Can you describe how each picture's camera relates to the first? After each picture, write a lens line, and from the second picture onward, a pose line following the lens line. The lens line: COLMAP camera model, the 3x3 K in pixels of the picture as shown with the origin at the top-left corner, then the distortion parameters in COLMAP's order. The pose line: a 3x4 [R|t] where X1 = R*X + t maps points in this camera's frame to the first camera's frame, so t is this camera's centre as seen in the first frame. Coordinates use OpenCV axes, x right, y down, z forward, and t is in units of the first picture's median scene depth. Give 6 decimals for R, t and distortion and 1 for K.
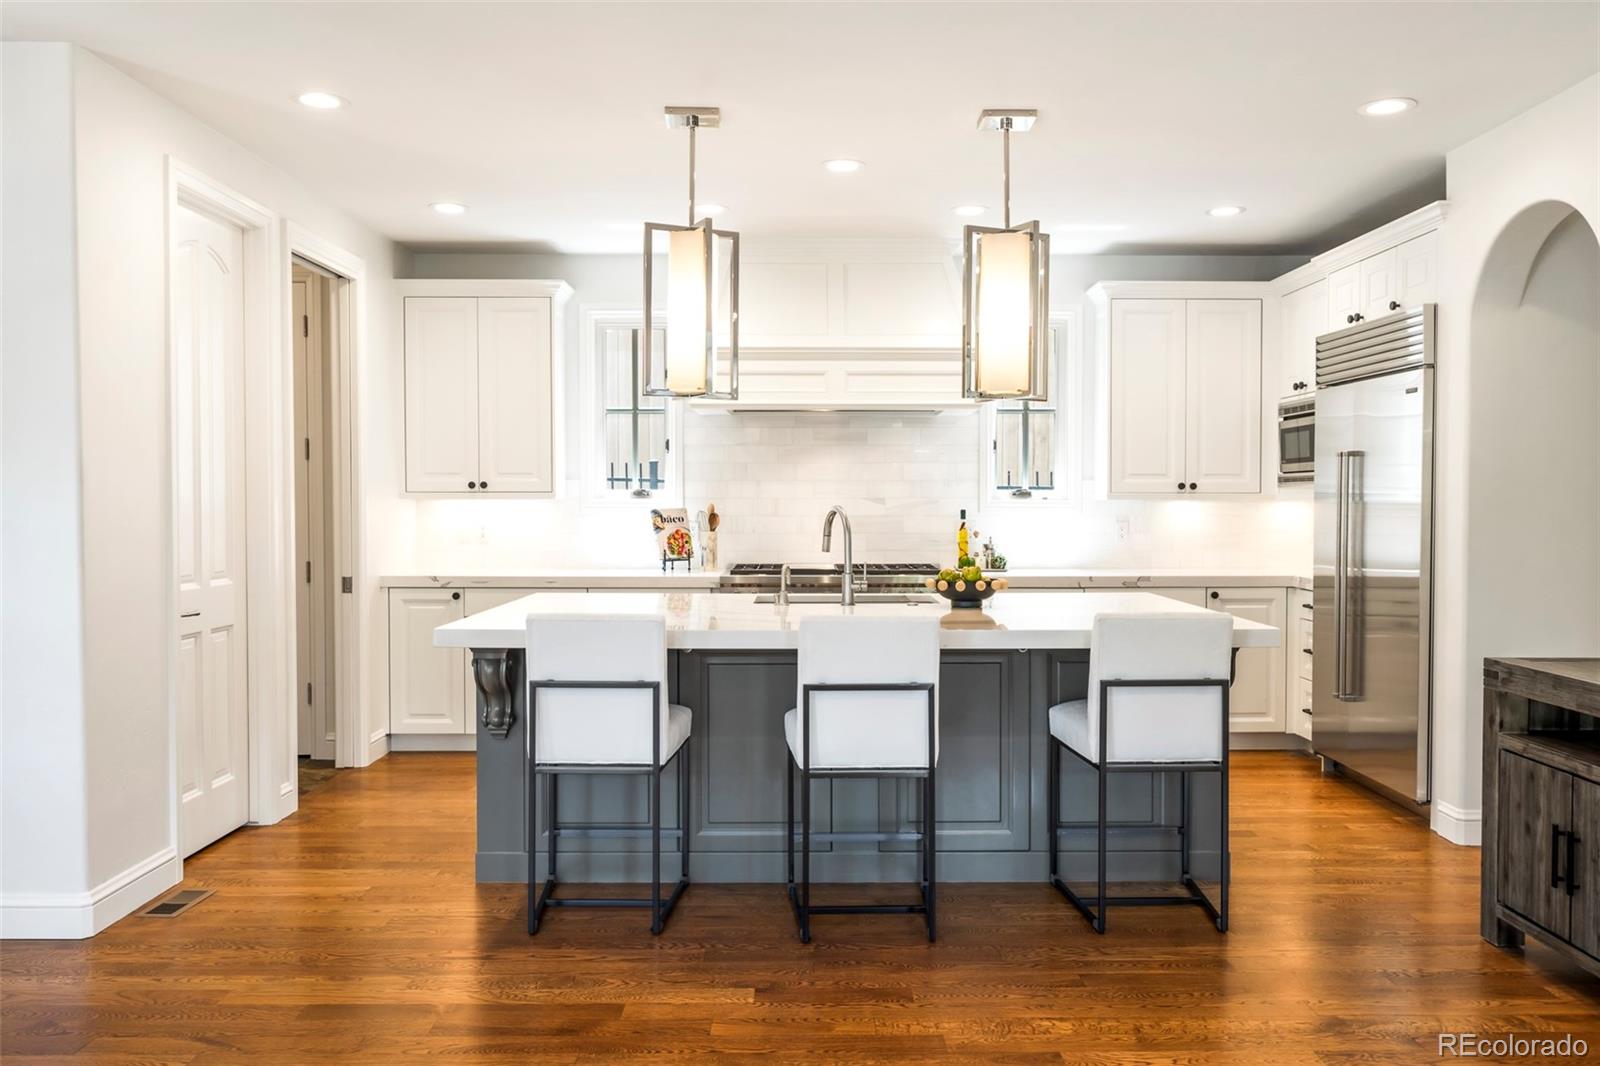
lens RADIAL K [[1258.6, 0, 800.0], [0, 1258.6, 533.0], [0, 0, 1]] dist [-0.000848, 0.000878]
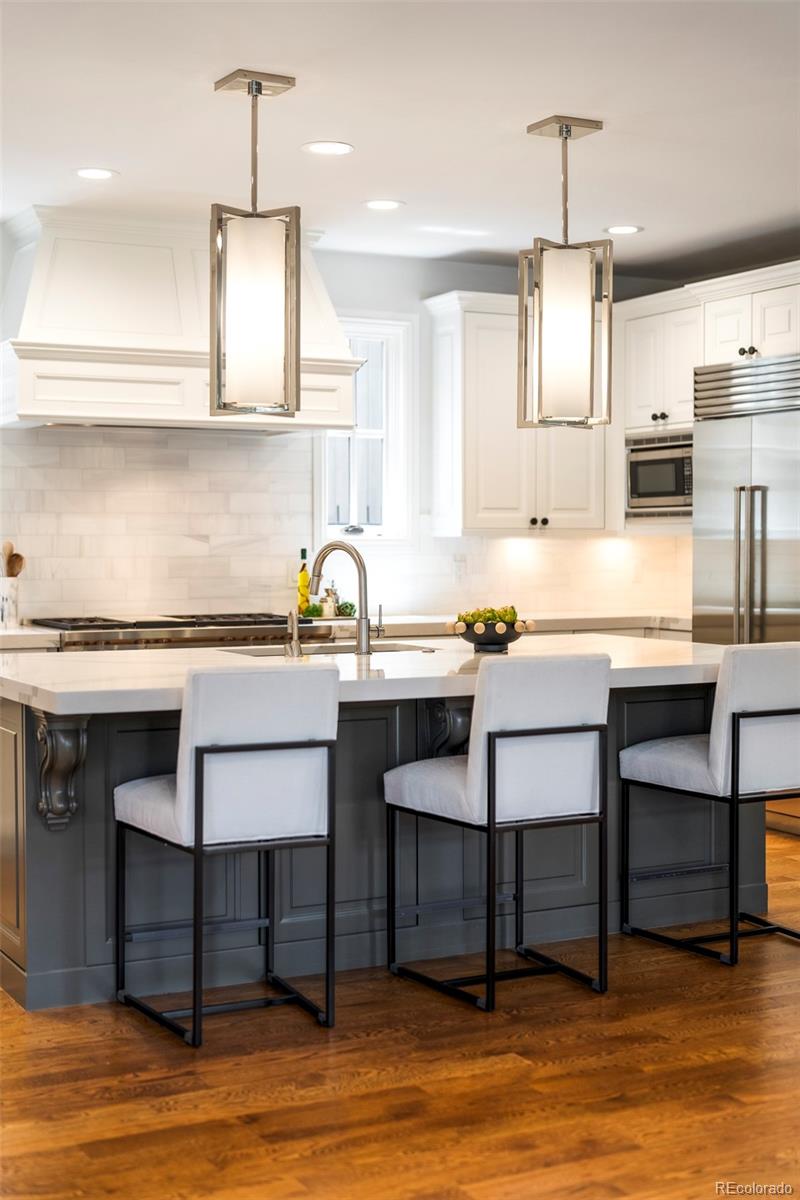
lens RADIAL K [[1663.6, 0, 400.0], [0, 1663.6, 600.0], [0, 0, 1]] dist [-0.006291, 0.001251]
pose [[0.888722, -0.017990, 0.458093, -0.464886], [0.014625, 0.999834, 0.010893, 0.007235], [-0.458212, -0.002981, 0.888838, -0.040673]]
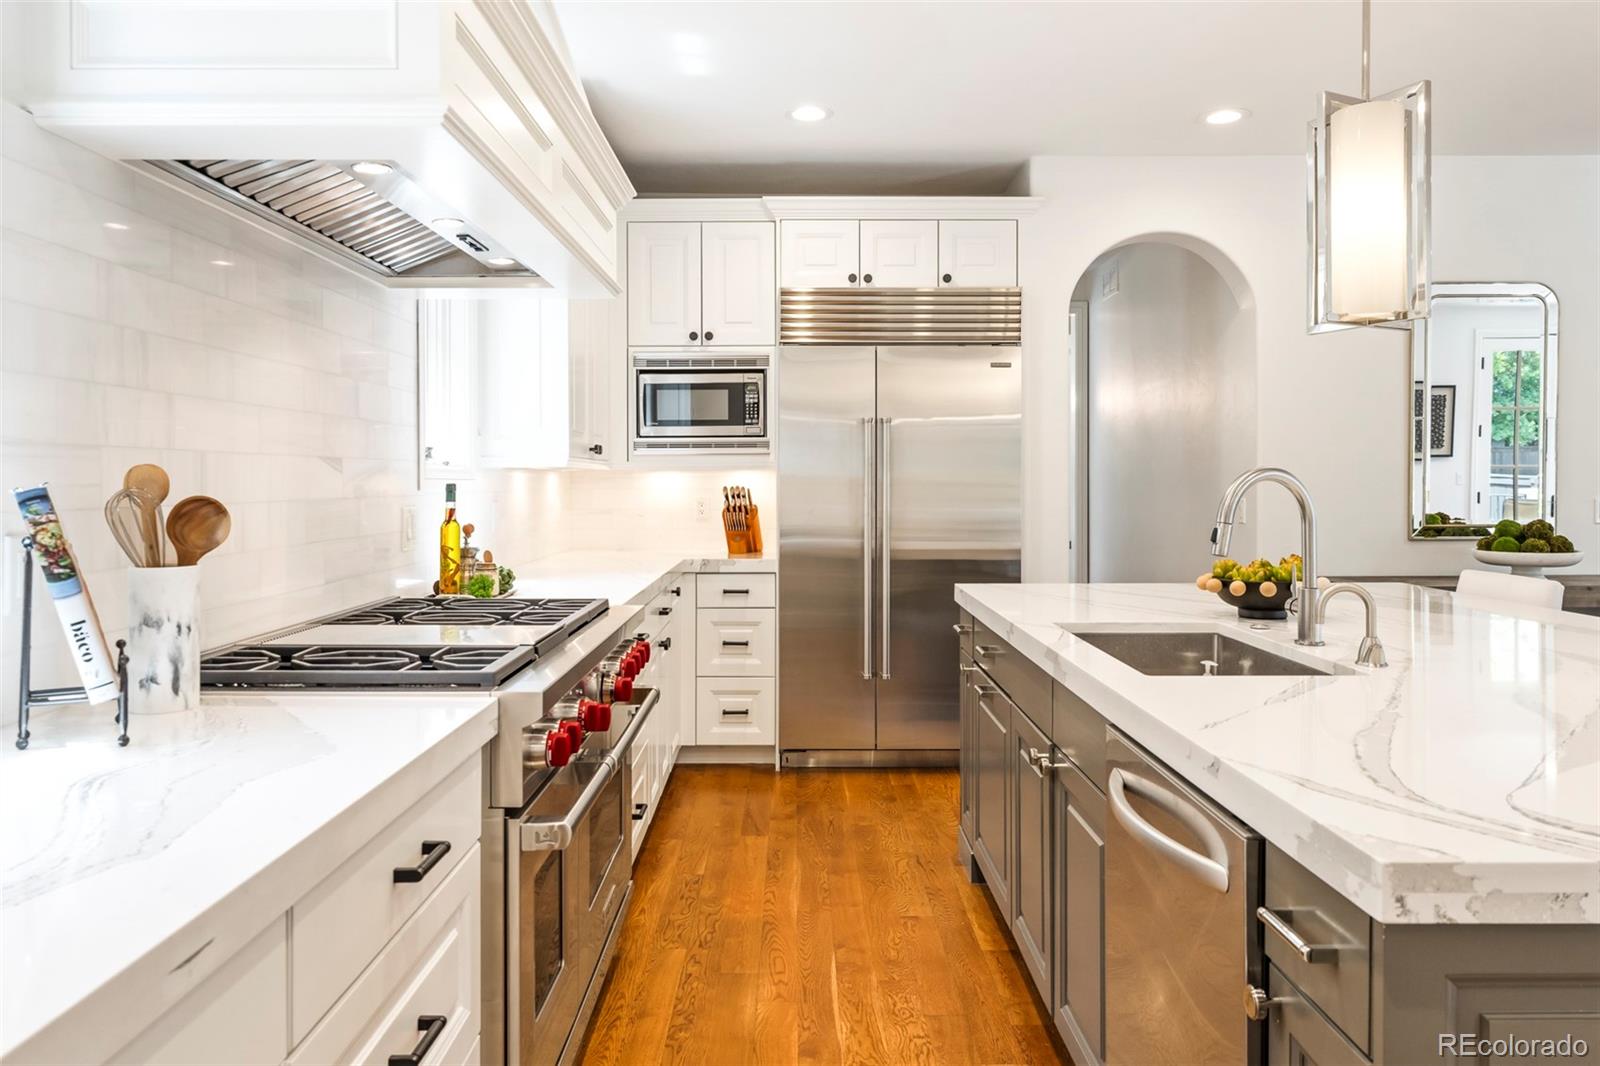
lens RADIAL K [[1081.7, 0, 798.3], [0, 1081.7, 478.7], [0, 0, 1]] dist [0.000521, -0.002582]
pose [[-0.006446, 0.003134, 0.999974, -0.437020], [0.031473, 0.999500, -0.002930, -0.020604], [-0.999484, 0.031453, -0.006541, 1.221200]]
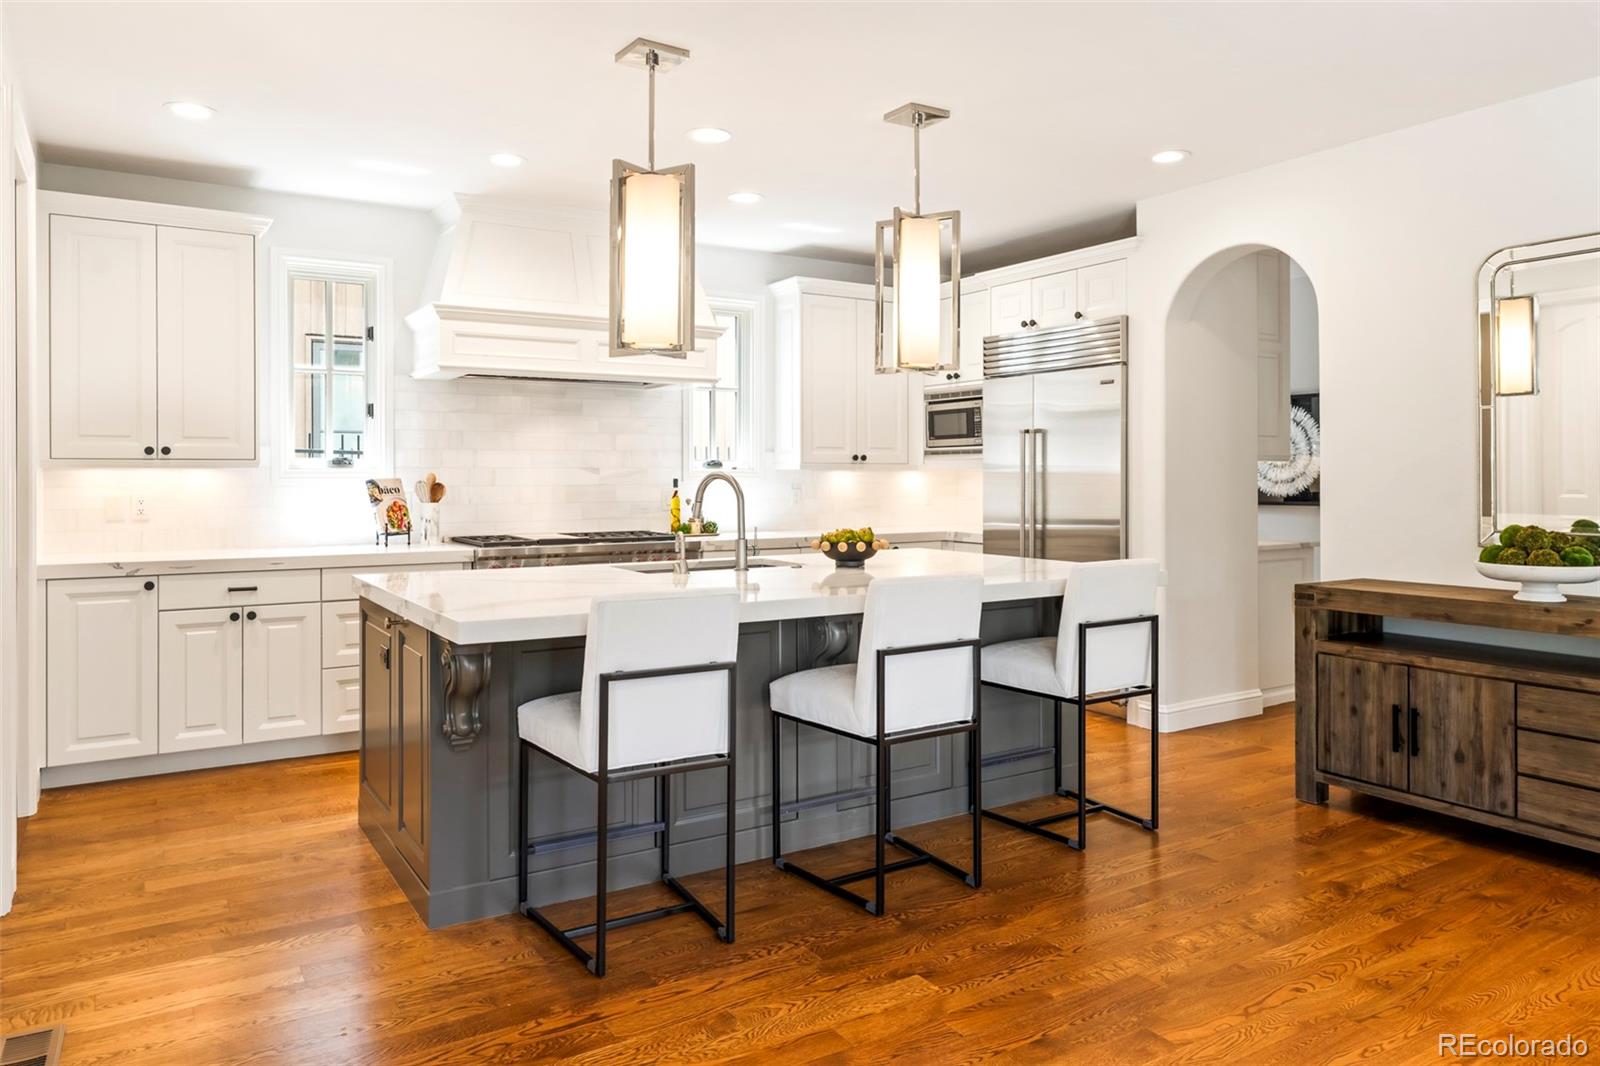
lens RADIAL K [[1081.7, 0, 798.3], [0, 1081.7, 478.7], [0, 0, 1]] dist [0.000521, -0.002582]
pose [[0.850143, -0.003274, 0.526541, -0.373511], [0.016659, 0.999647, -0.020682, 0.002995], [-0.526288, 0.026354, 0.849898, 0.239566]]
